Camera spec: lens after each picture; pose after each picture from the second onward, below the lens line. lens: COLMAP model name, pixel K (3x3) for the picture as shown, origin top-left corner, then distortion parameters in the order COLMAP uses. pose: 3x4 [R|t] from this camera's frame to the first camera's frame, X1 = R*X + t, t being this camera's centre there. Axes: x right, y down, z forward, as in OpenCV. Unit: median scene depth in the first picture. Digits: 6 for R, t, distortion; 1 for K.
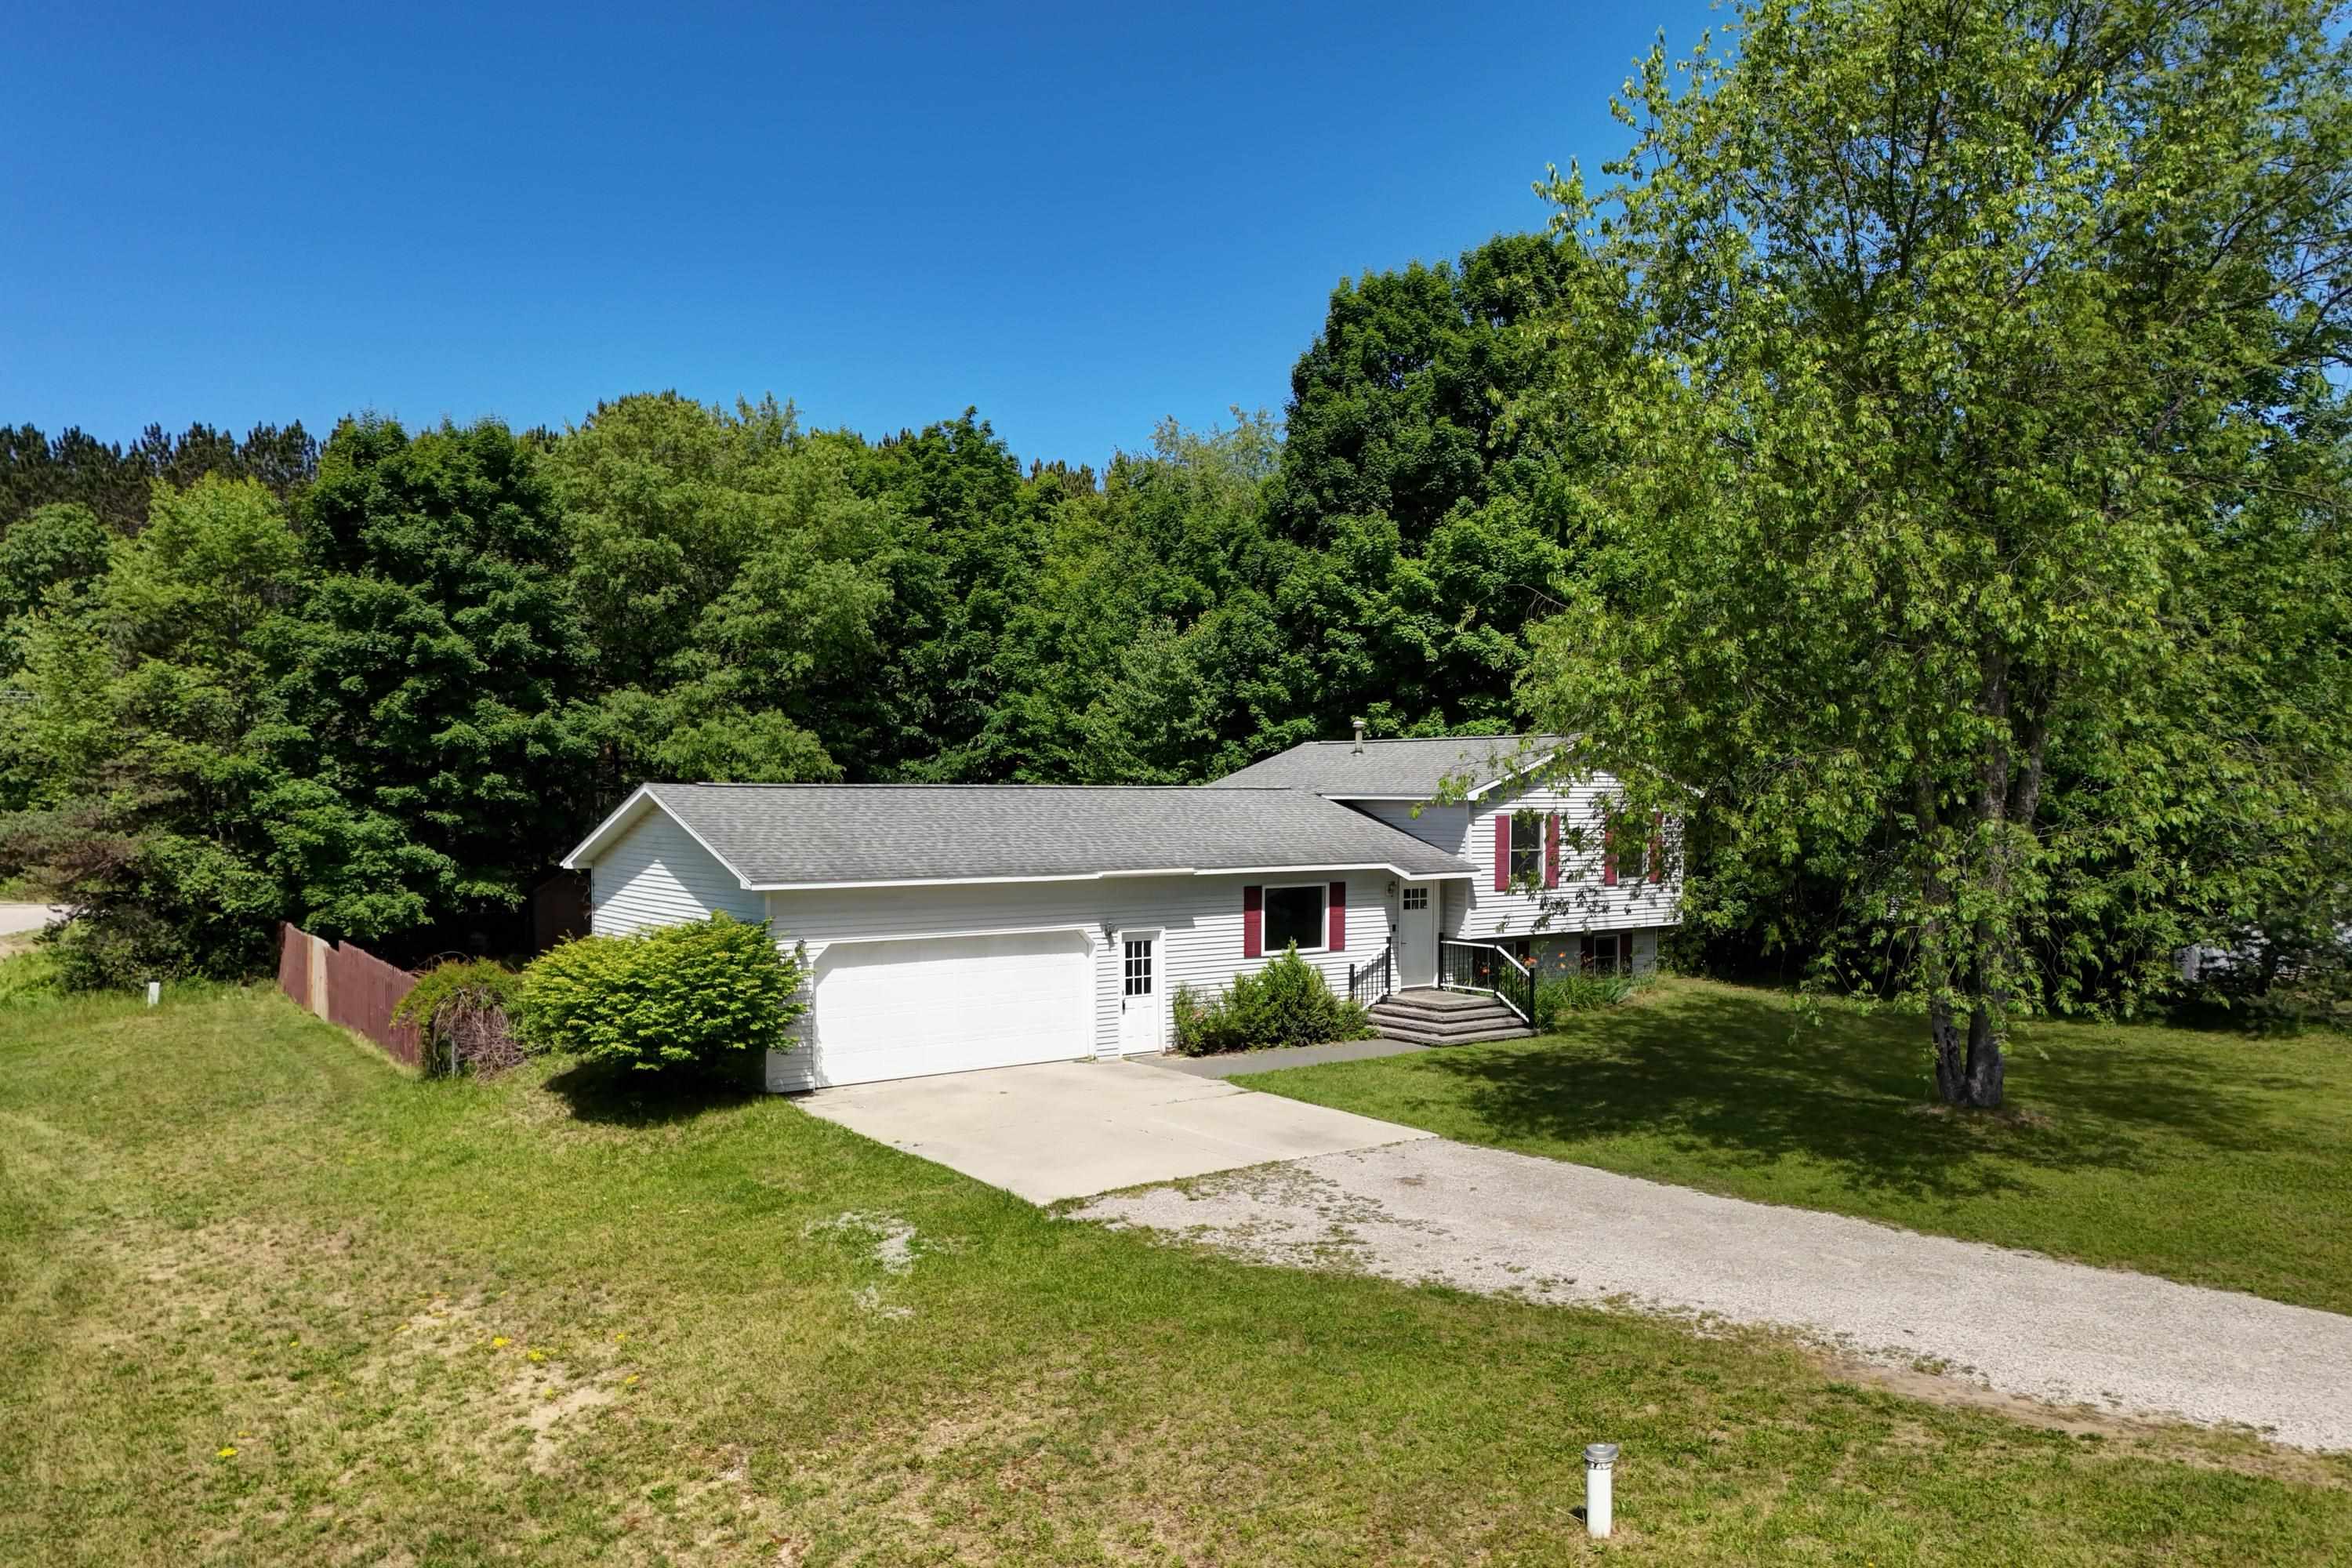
lens RADIAL K [[1745.4, 0, 1175.7], [0, 1745.4, 857.5], [0, 0, 1]] dist [0.076422, -0.074174]
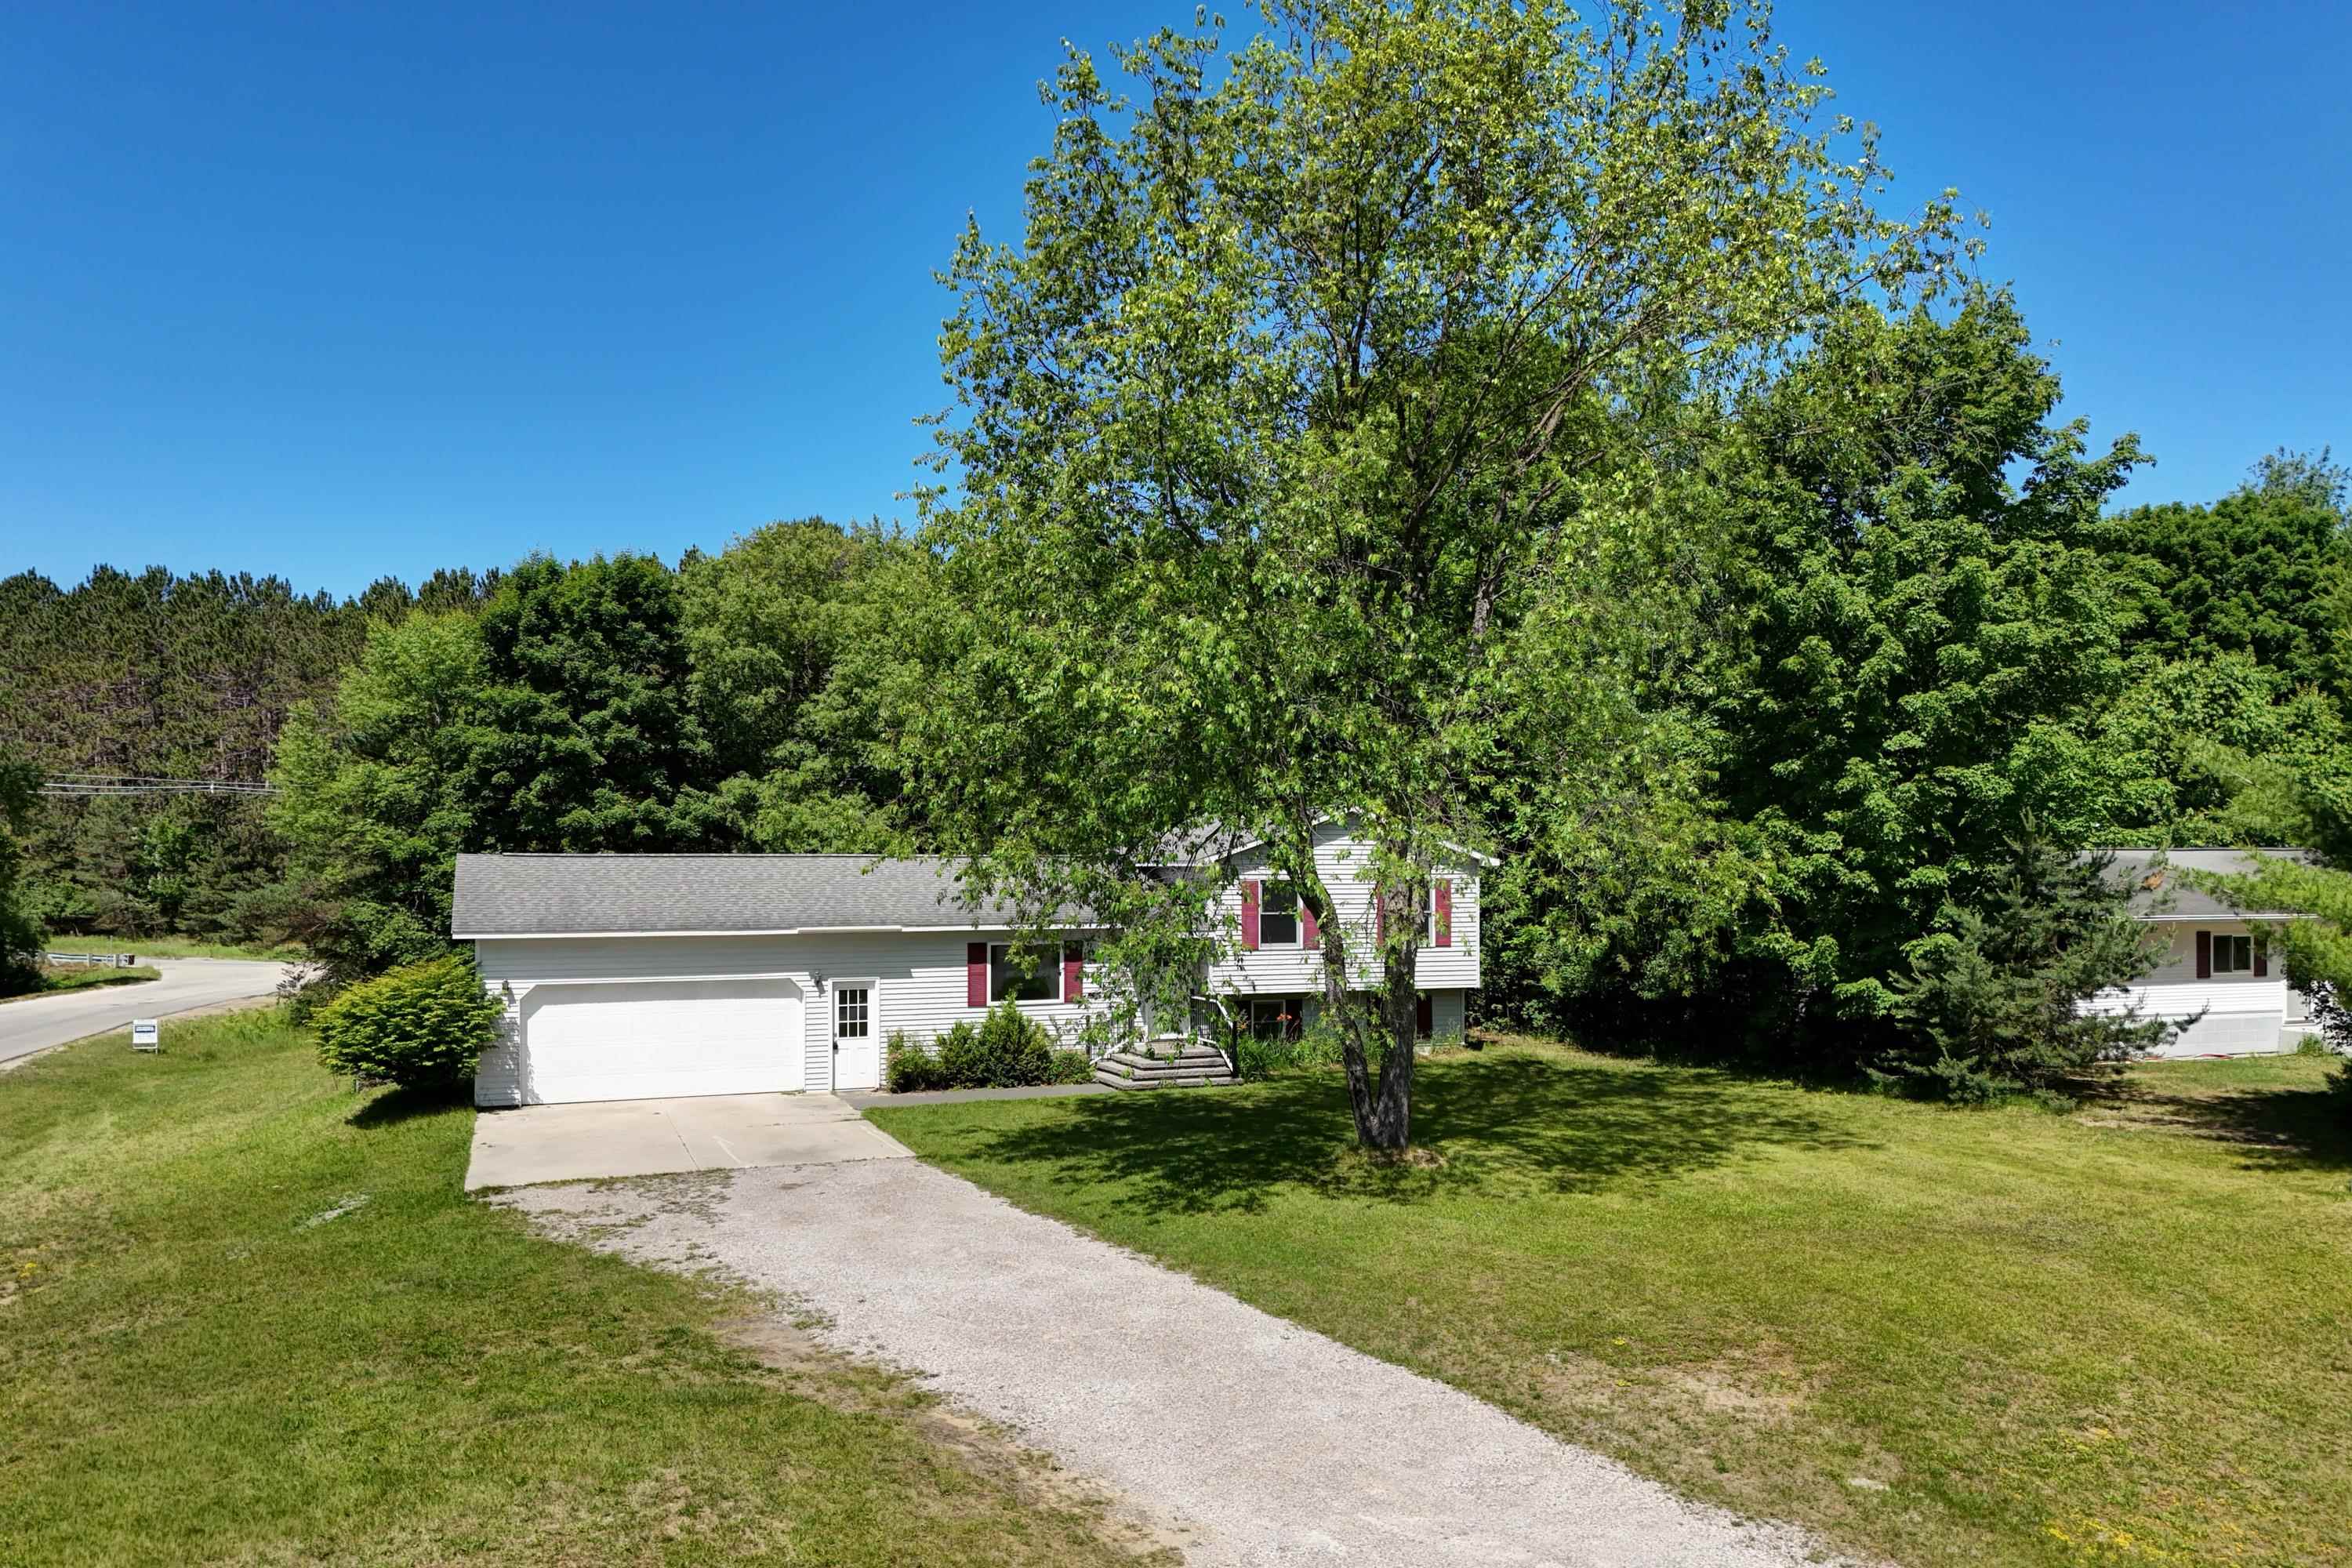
lens RADIAL K [[1747.2, 0, 1179.4], [0, 1747.2, 867.4], [0, 0, 1]] dist [0.072720, -0.067533]
pose [[0.963461, -0.003750, -0.267822, 0.449913], [-0.006964, 0.999213, -0.039043, 0.010365], [0.267758, 0.039482, 0.962677, -0.043873]]
